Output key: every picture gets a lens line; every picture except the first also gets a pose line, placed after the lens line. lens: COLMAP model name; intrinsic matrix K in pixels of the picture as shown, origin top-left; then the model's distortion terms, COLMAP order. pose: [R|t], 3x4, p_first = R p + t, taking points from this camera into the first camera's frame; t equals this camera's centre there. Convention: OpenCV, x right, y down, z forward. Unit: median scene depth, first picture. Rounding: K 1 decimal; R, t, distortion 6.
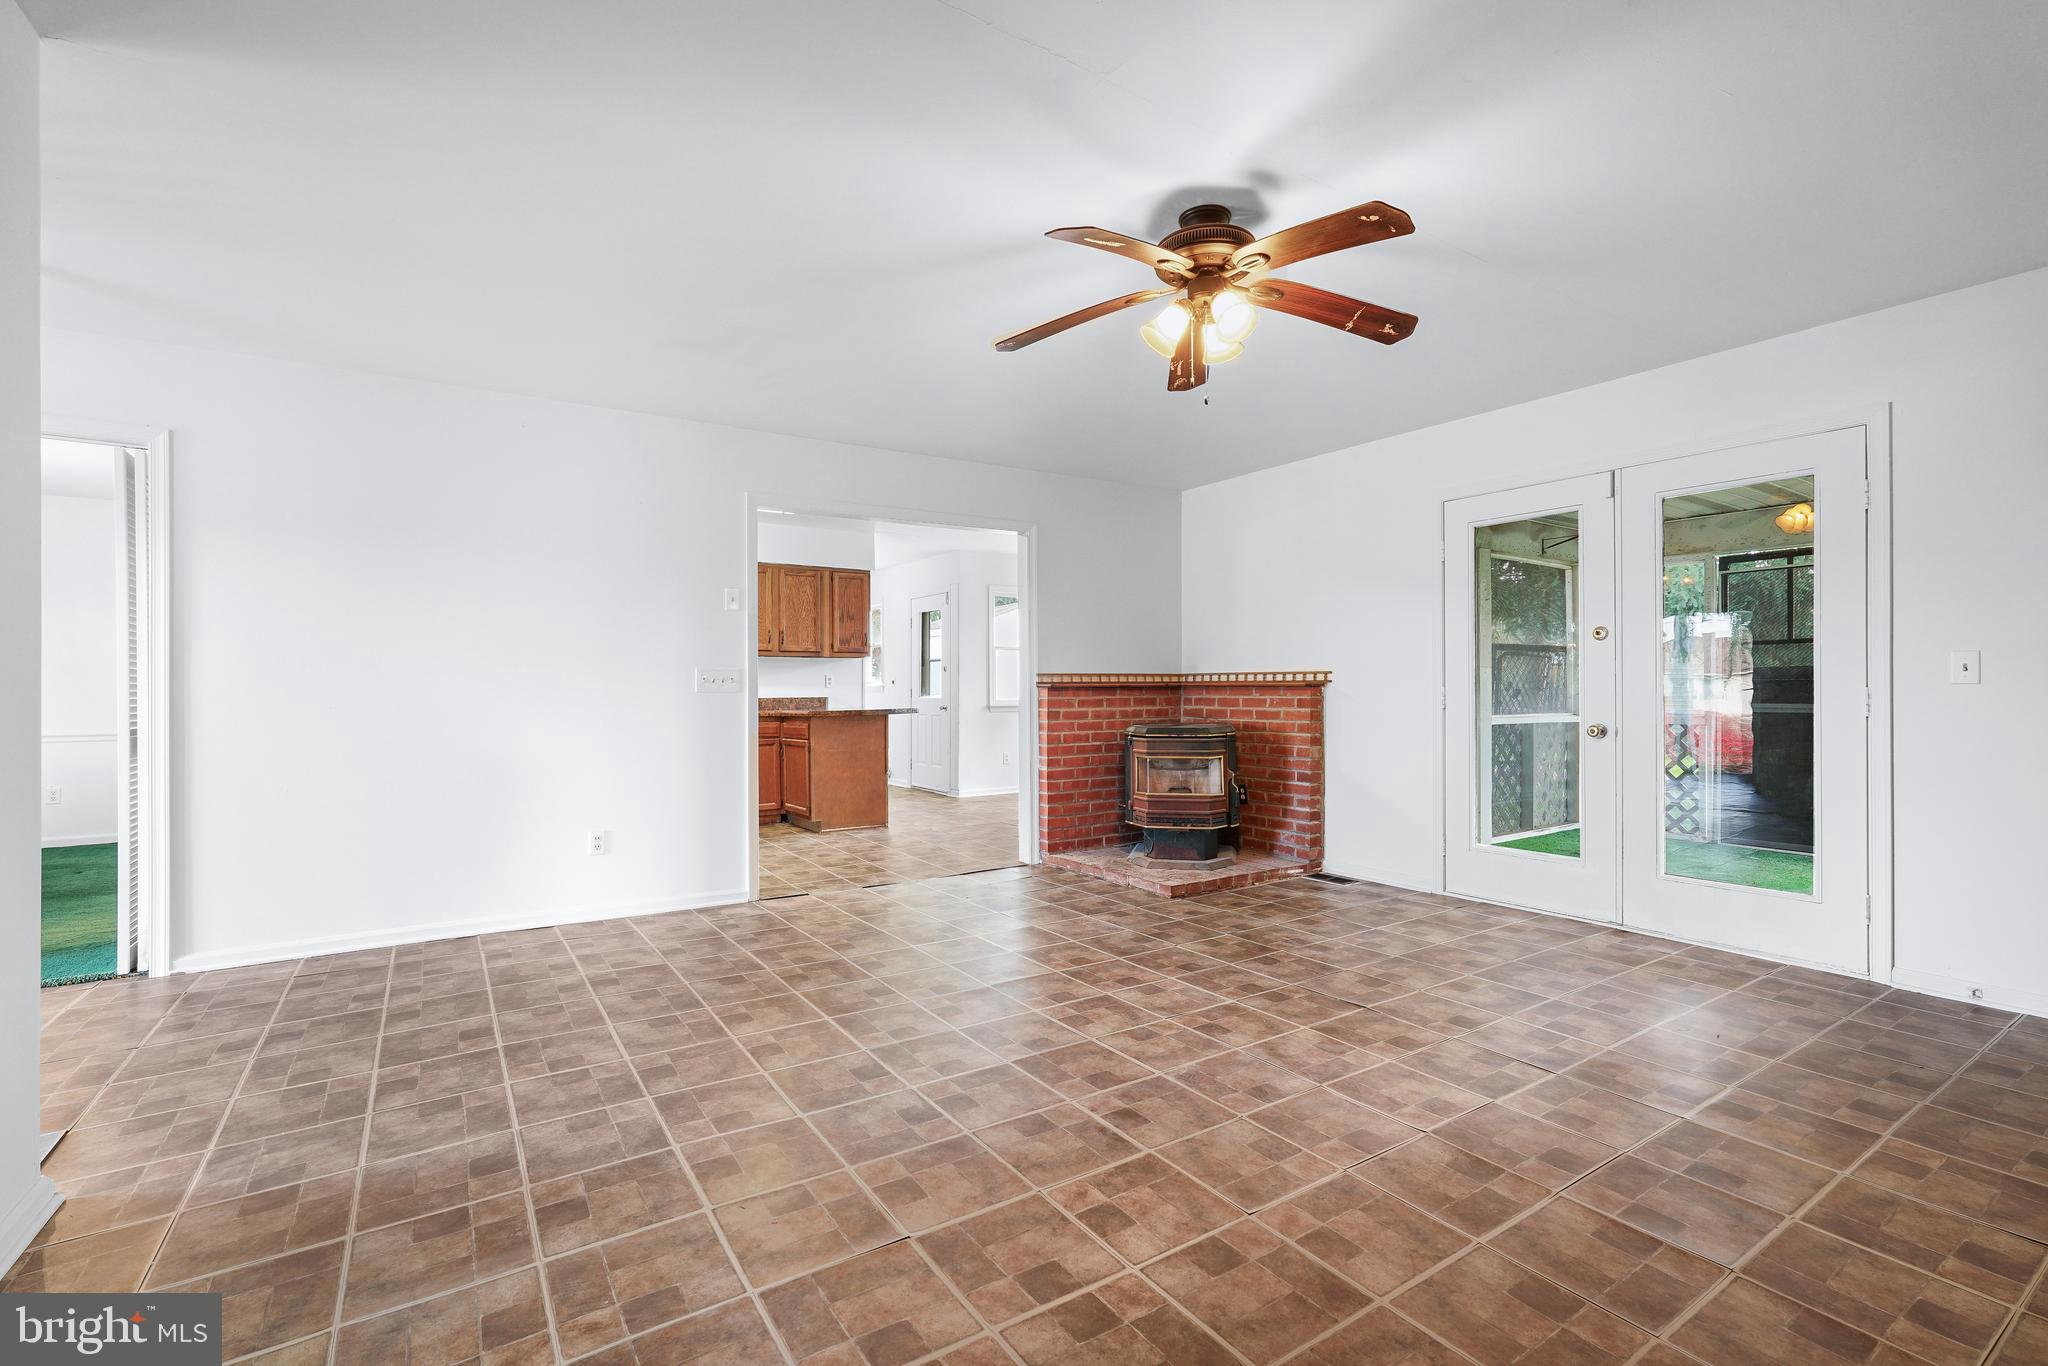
lens RADIAL K [[916.6, 0, 1012.7], [0, 916.6, 687.7], [0, 0, 1]] dist [-0.009554, 0.000427]
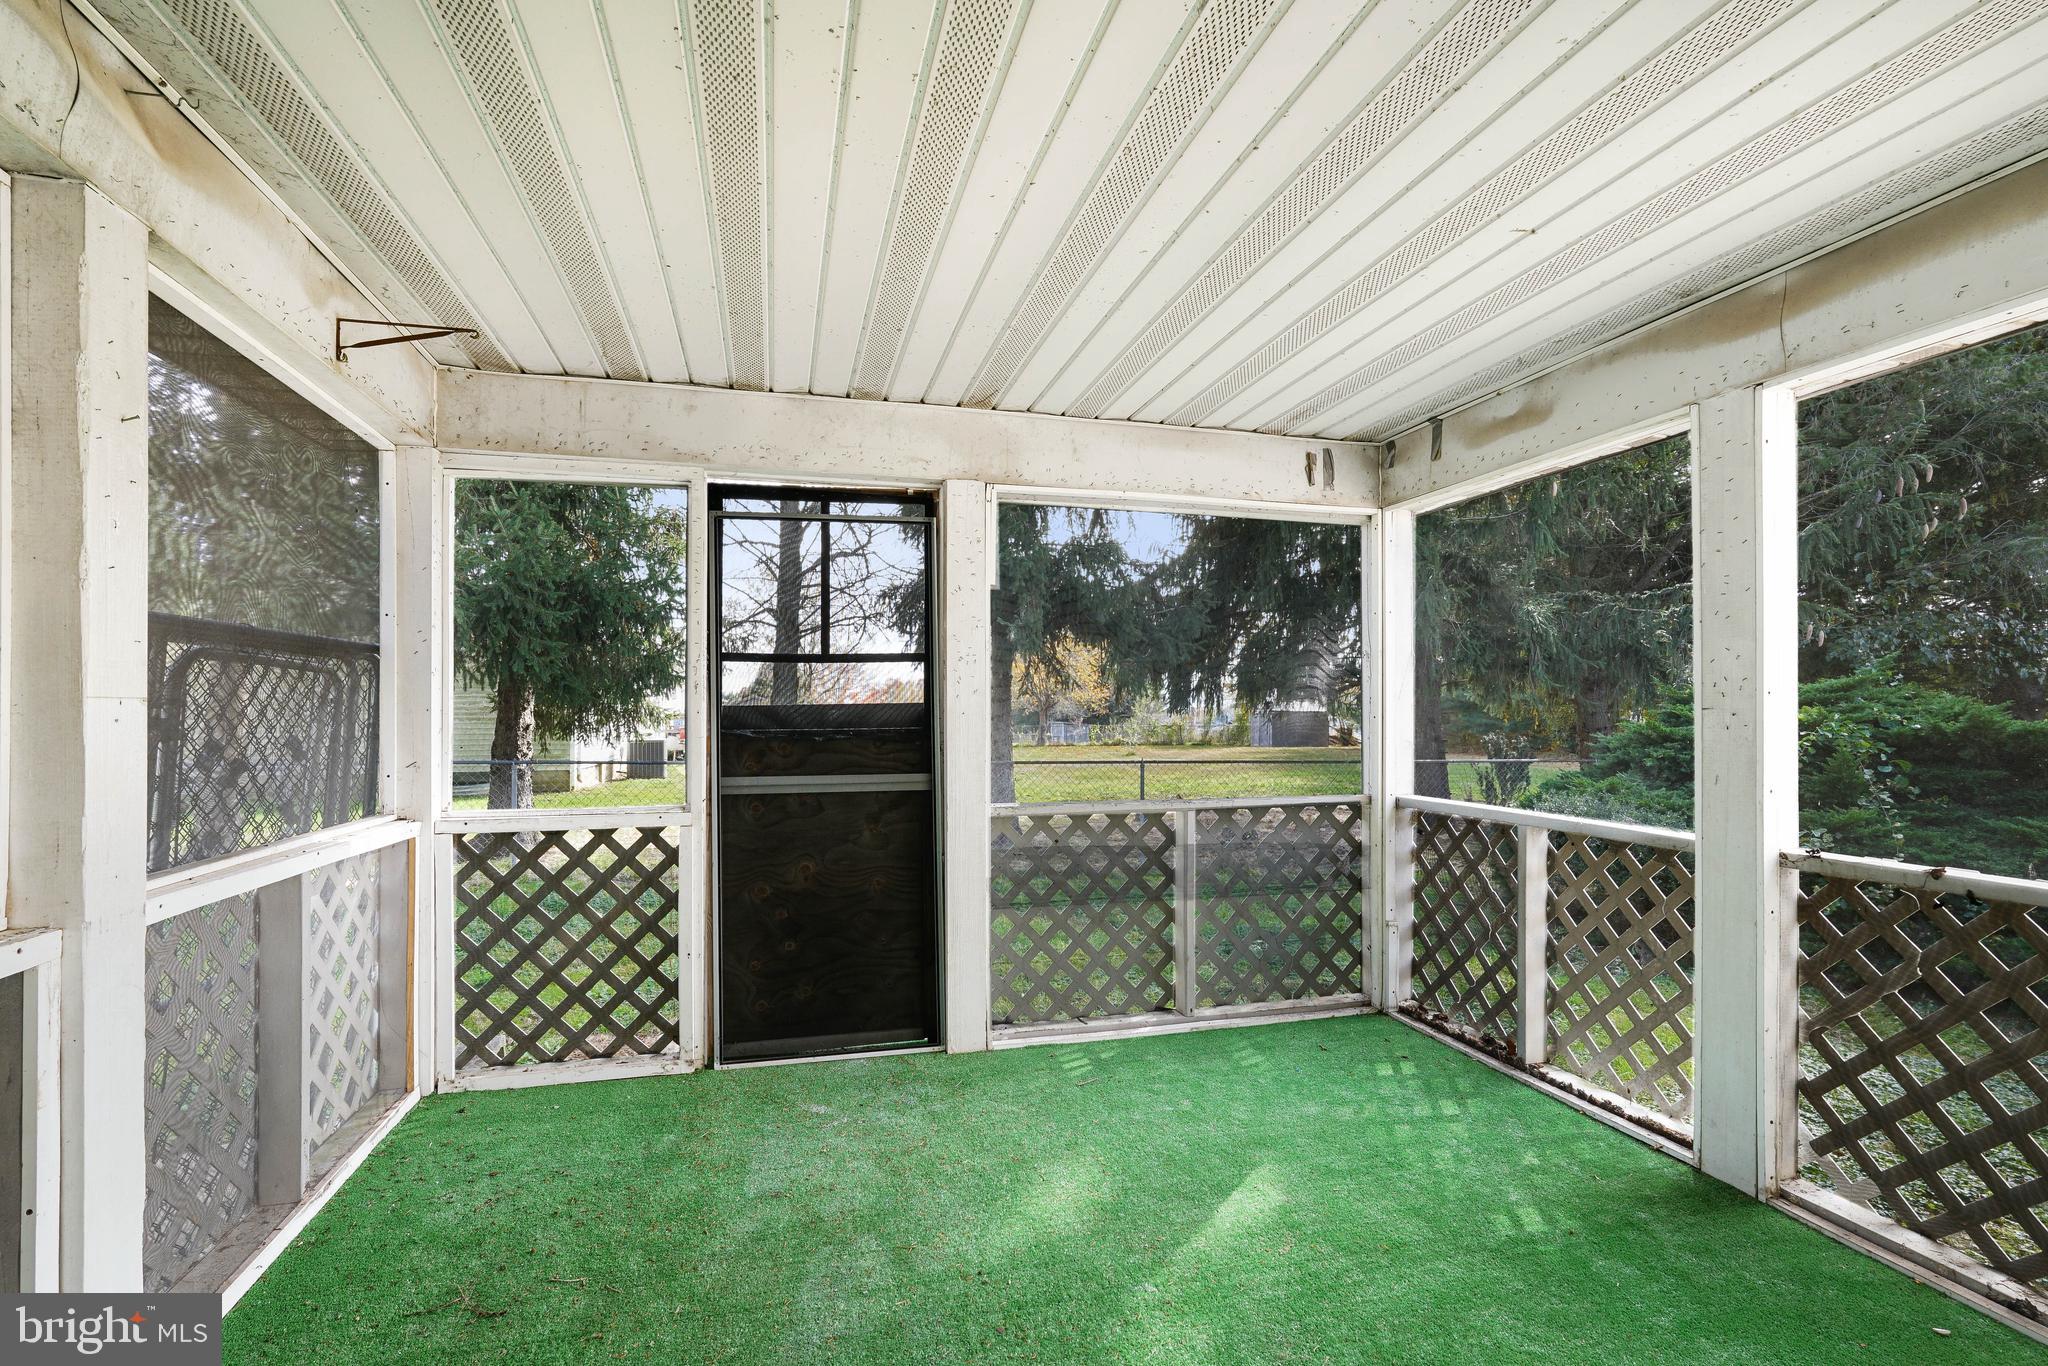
lens RADIAL K [[916.6, 0, 1012.7], [0, 916.6, 687.7], [0, 0, 1]] dist [-0.009554, 0.000427]
pose [[0.324379, 0.027228, 0.945535, 0.729743], [-0.003101, 0.999611, -0.027721, -0.034950], [-0.945922, 0.006060, 0.324337, 1.385257]]
